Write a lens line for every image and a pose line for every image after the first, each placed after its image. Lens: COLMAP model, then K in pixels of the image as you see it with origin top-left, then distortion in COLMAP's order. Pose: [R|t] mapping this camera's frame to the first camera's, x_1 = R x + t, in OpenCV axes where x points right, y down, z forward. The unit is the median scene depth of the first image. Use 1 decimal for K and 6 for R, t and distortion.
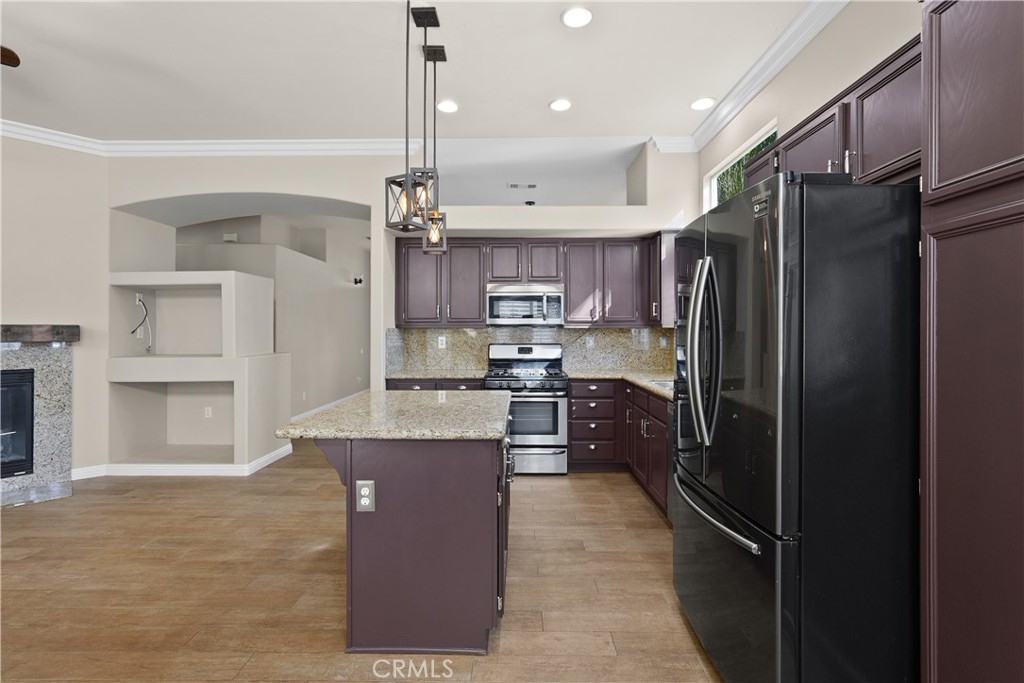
lens RADIAL K [[465.8, 0, 514.9], [0, 465.8, 331.8], [0, 0, 1]] dist [-0.013644, 0.008694]
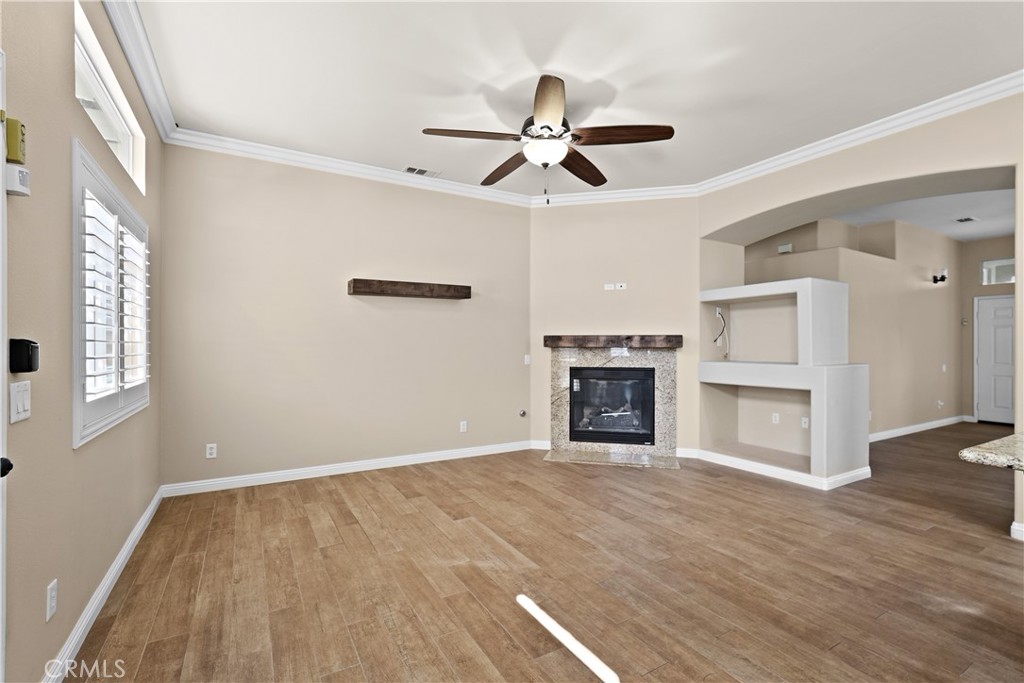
lens RADIAL K [[459.9, 0, 512.4], [0, 459.9, 343.6], [0, 0, 1]] dist [-0.016451, 0.008769]
pose [[0.516274, 0.001638, -0.856422, -0.120157], [-0.006023, 0.999980, -0.001718, 0.015964], [0.856403, 0.006045, 0.516273, -0.044486]]
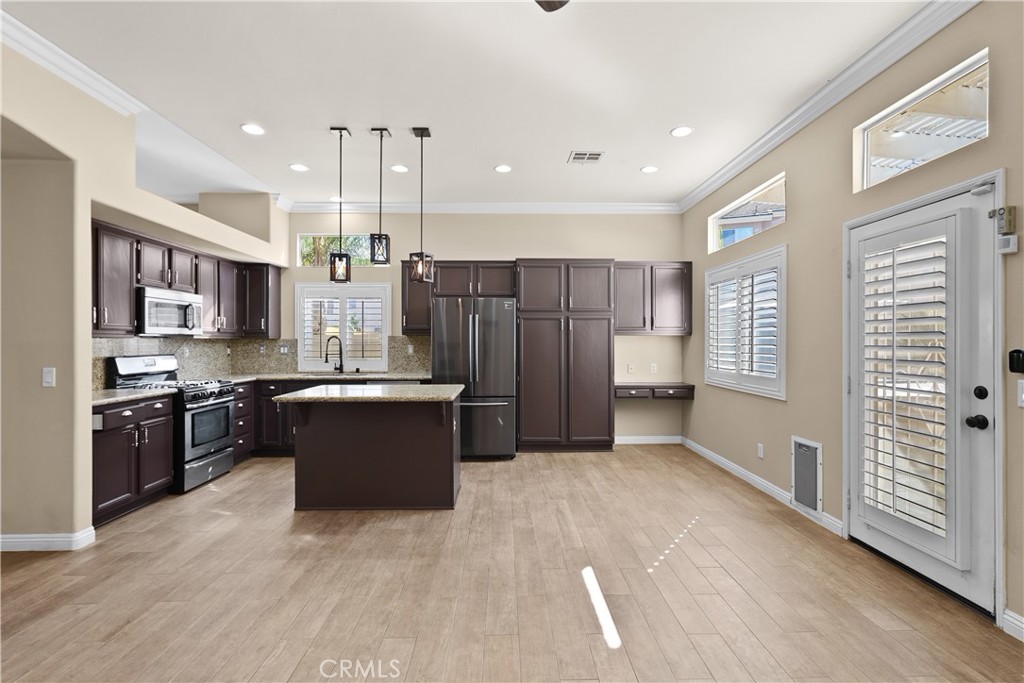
lens RADIAL K [[487.9, 0, 513.7], [0, 487.9, 345.3], [0, 0, 1]] dist [0.000791, 0.000442]
pose [[-0.041998, -0.006783, 0.999095, -1.196205], [0.004233, 0.999967, 0.006967, 0.004468], [-0.999109, 0.004522, -0.041968, 0.423215]]
